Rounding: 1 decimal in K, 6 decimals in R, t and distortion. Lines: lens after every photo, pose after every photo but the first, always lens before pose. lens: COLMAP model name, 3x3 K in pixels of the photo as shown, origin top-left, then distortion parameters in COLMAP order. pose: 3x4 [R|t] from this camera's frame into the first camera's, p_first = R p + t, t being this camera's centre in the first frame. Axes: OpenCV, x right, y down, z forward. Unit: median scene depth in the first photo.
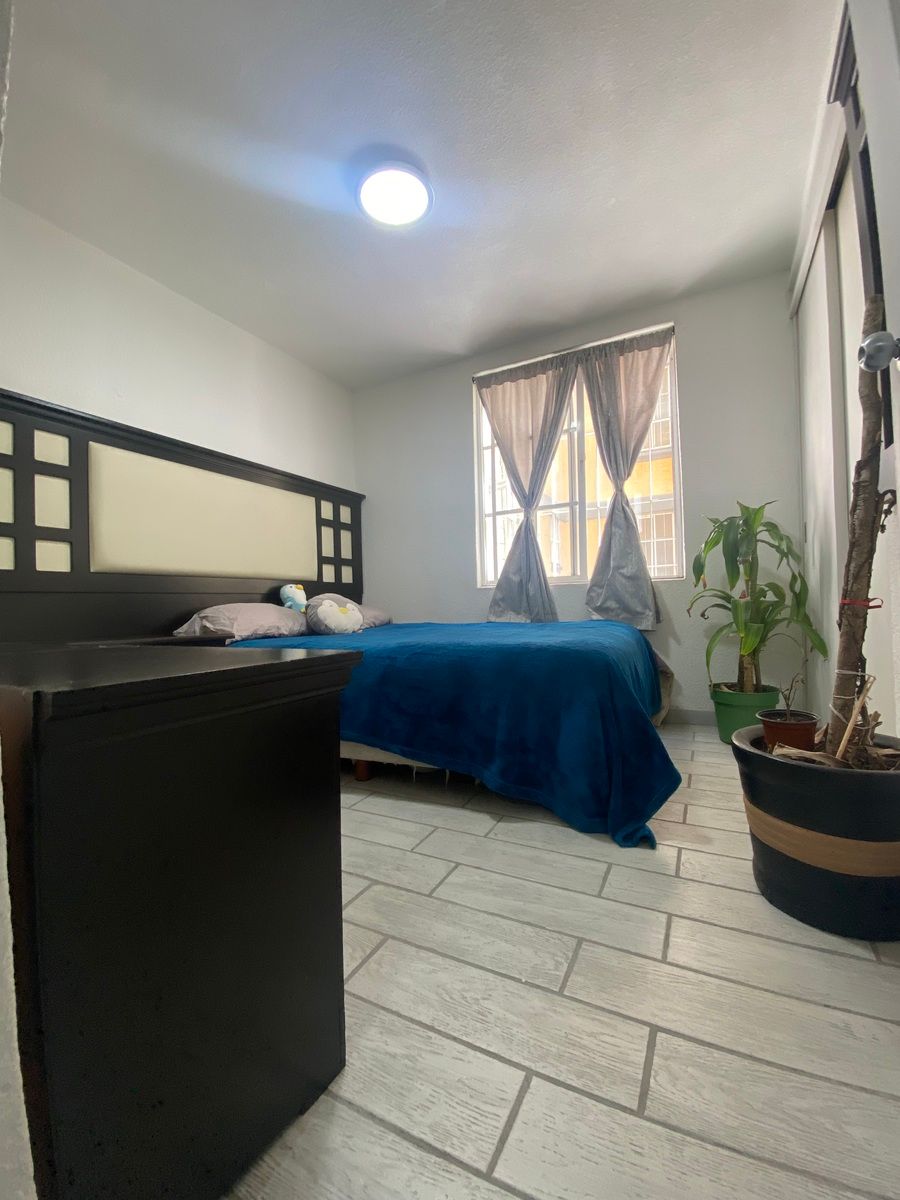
lens RADIAL K [[488.4, 0, 447.9], [0, 488.4, 601.6], [0, 0, 1]] dist [-0.001941, -0.011007]
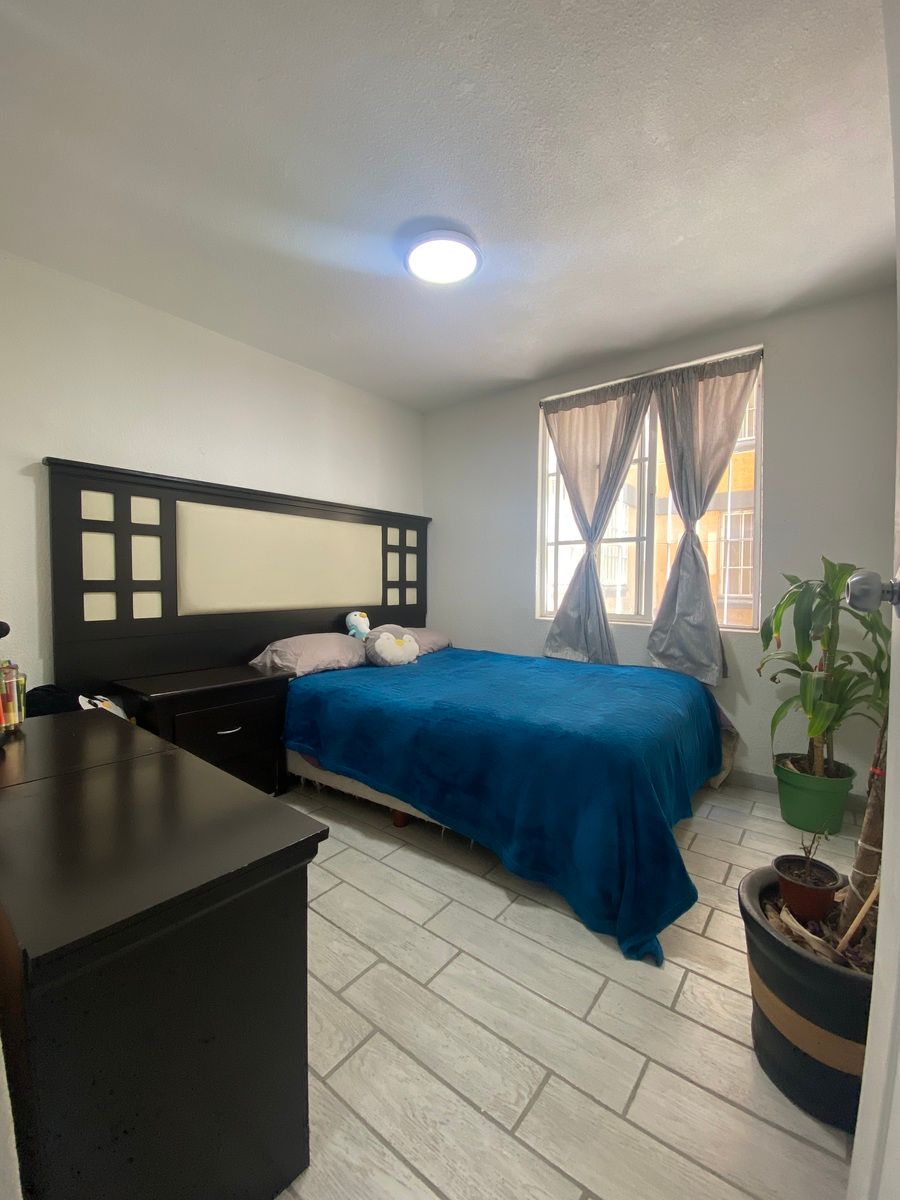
lens RADIAL K [[488.4, 0, 446.3], [0, 488.4, 598.5], [0, 0, 1]] dist [-0.001941, -0.011007]
pose [[0.981307, 0.038270, -0.188604, 0.097734], [-0.028403, 0.998096, 0.054744, -0.174223], [0.190340, -0.048364, 0.980526, -0.006235]]
